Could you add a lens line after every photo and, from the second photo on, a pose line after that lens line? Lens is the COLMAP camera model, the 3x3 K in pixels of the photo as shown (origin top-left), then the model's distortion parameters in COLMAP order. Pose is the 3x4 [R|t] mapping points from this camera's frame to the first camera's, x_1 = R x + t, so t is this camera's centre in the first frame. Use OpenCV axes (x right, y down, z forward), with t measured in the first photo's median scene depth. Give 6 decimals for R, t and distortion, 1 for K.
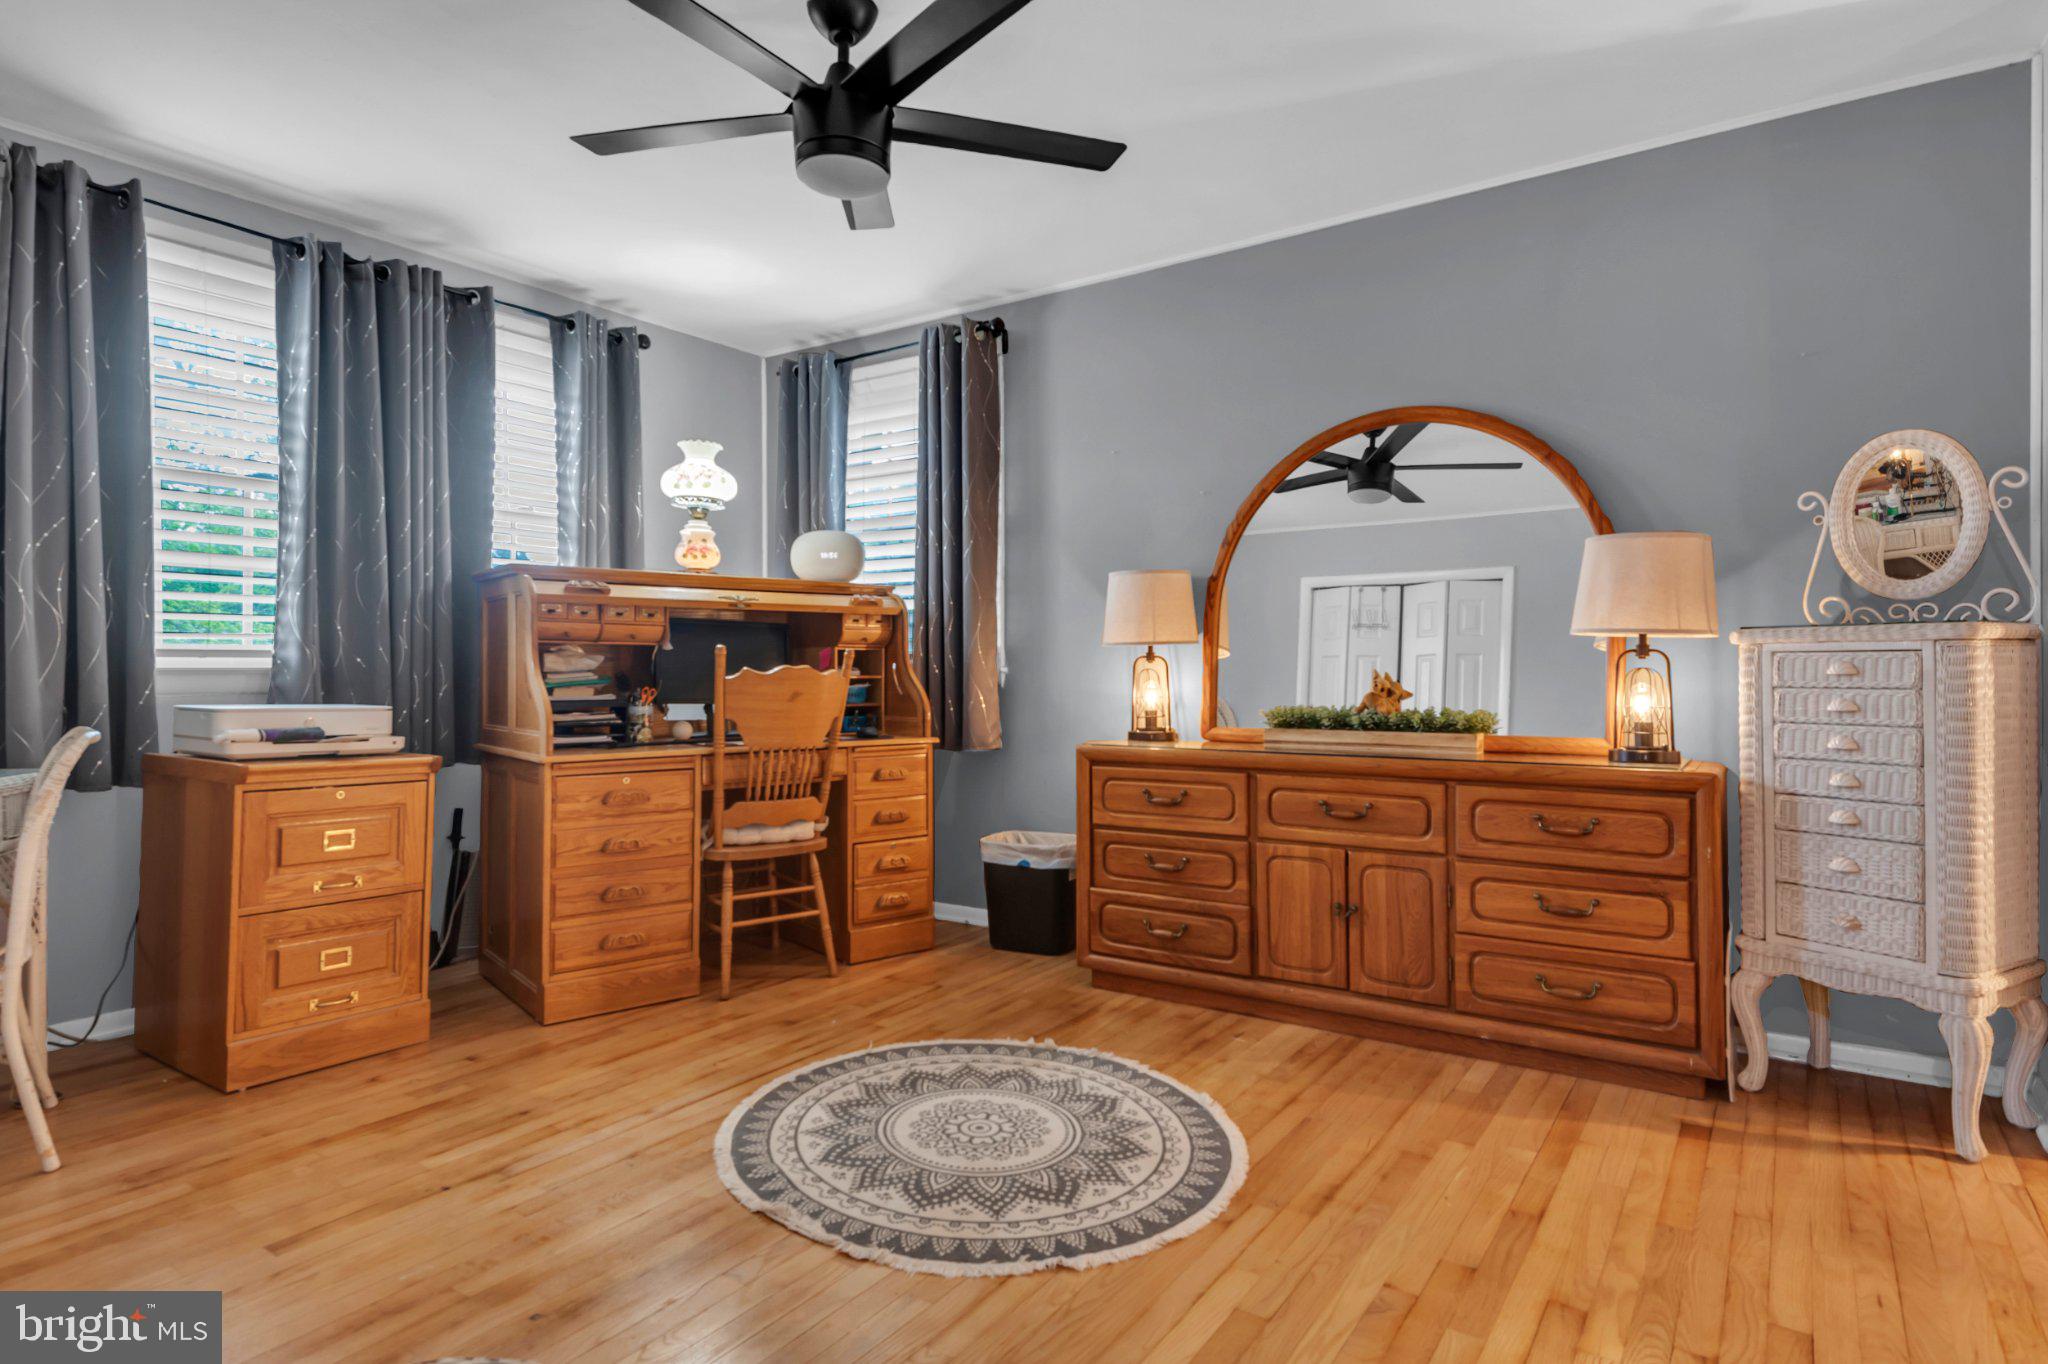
lens RADIAL K [[1111.9, 0, 1011.6], [0, 1111.9, 666.1], [0, 0, 1]] dist [0.039633, -0.017242]
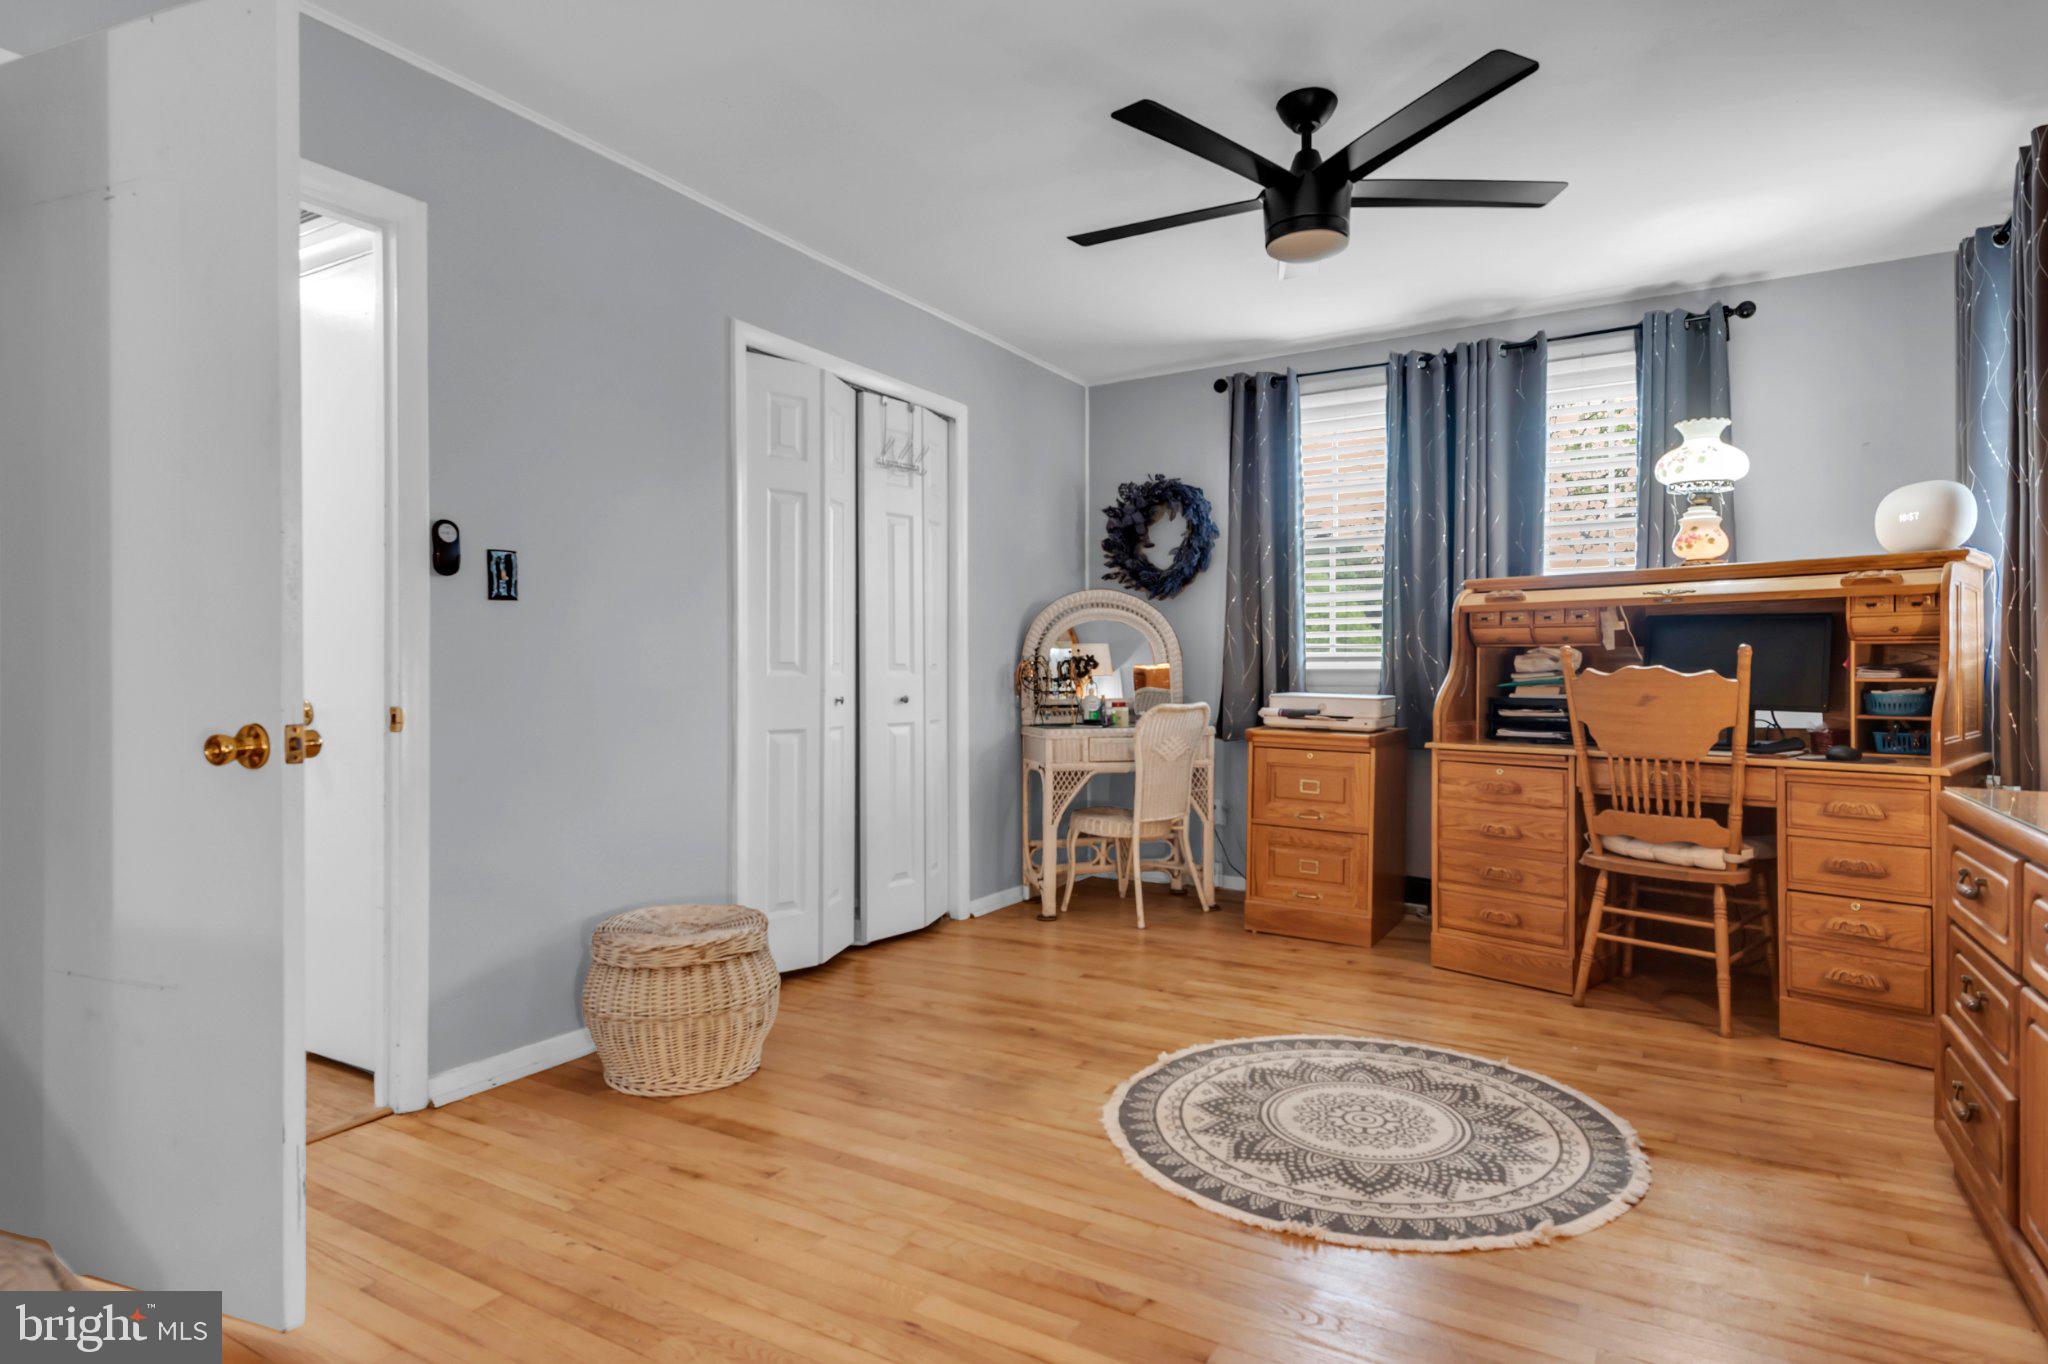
lens RADIAL K [[1111.9, 0, 1011.6], [0, 1111.9, 666.1], [0, 0, 1]] dist [0.039633, -0.017242]
pose [[0.068717, -0.001924, -0.997634, 0.784634], [0.002936, 0.999994, -0.001726, -0.000540], [0.997632, -0.002810, 0.068723, 0.490617]]
